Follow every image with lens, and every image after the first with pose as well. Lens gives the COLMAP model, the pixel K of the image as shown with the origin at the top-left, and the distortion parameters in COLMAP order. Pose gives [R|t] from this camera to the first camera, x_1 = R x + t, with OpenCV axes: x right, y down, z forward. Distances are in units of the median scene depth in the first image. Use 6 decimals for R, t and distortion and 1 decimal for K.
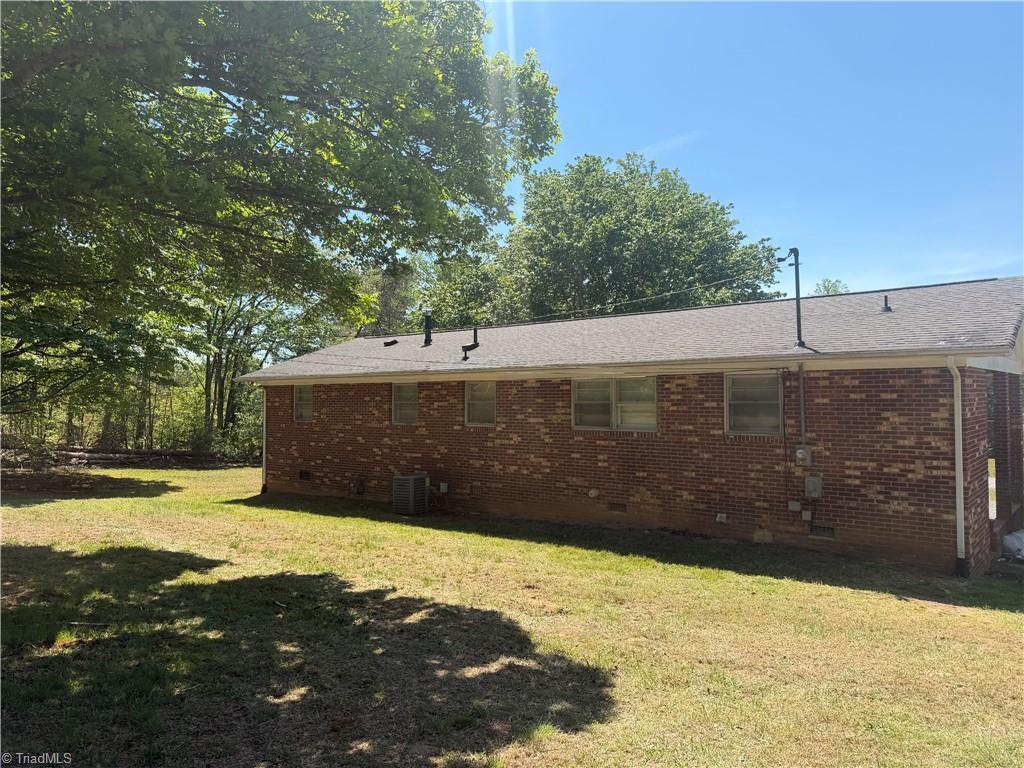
lens RADIAL K [[721.5, 0, 513.6], [0, 721.5, 378.5], [0, 0, 1]] dist [0.041383, -0.034199]
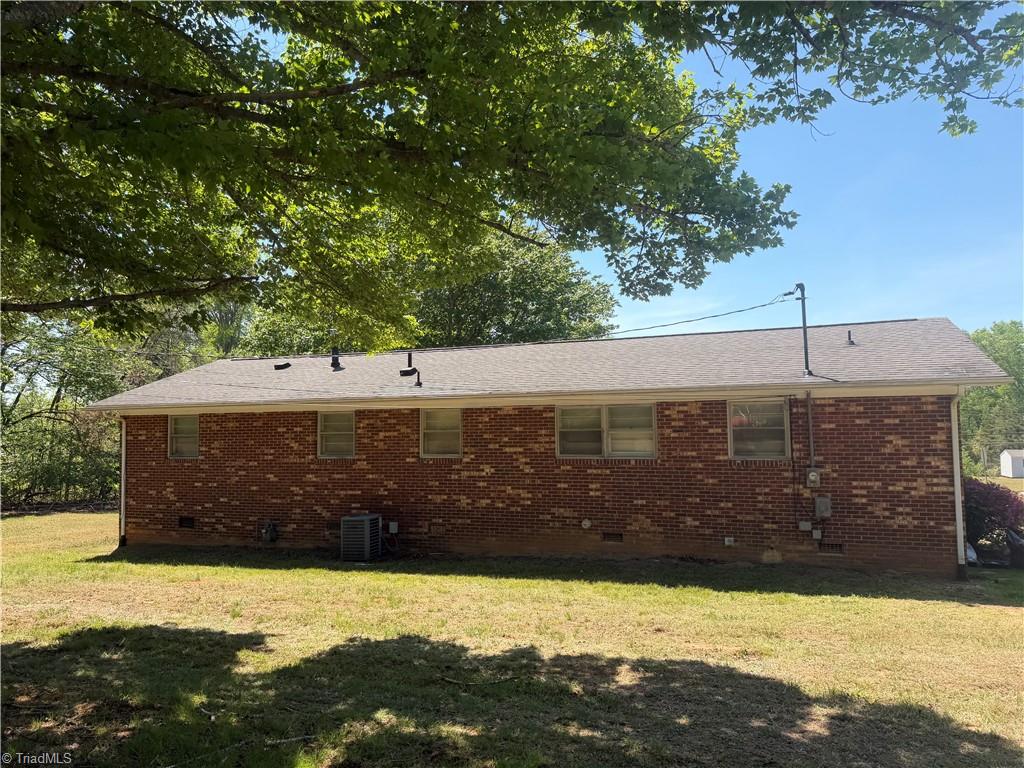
lens RADIAL K [[721.5, 0, 515.5], [0, 721.5, 382.1], [0, 0, 1]] dist [0.041383, -0.034199]
pose [[0.944259, 0.010092, 0.329048, -0.321284], [0.001409, 0.999397, -0.034696, 0.002153], [-0.329200, 0.033226, 0.943675, 0.118365]]
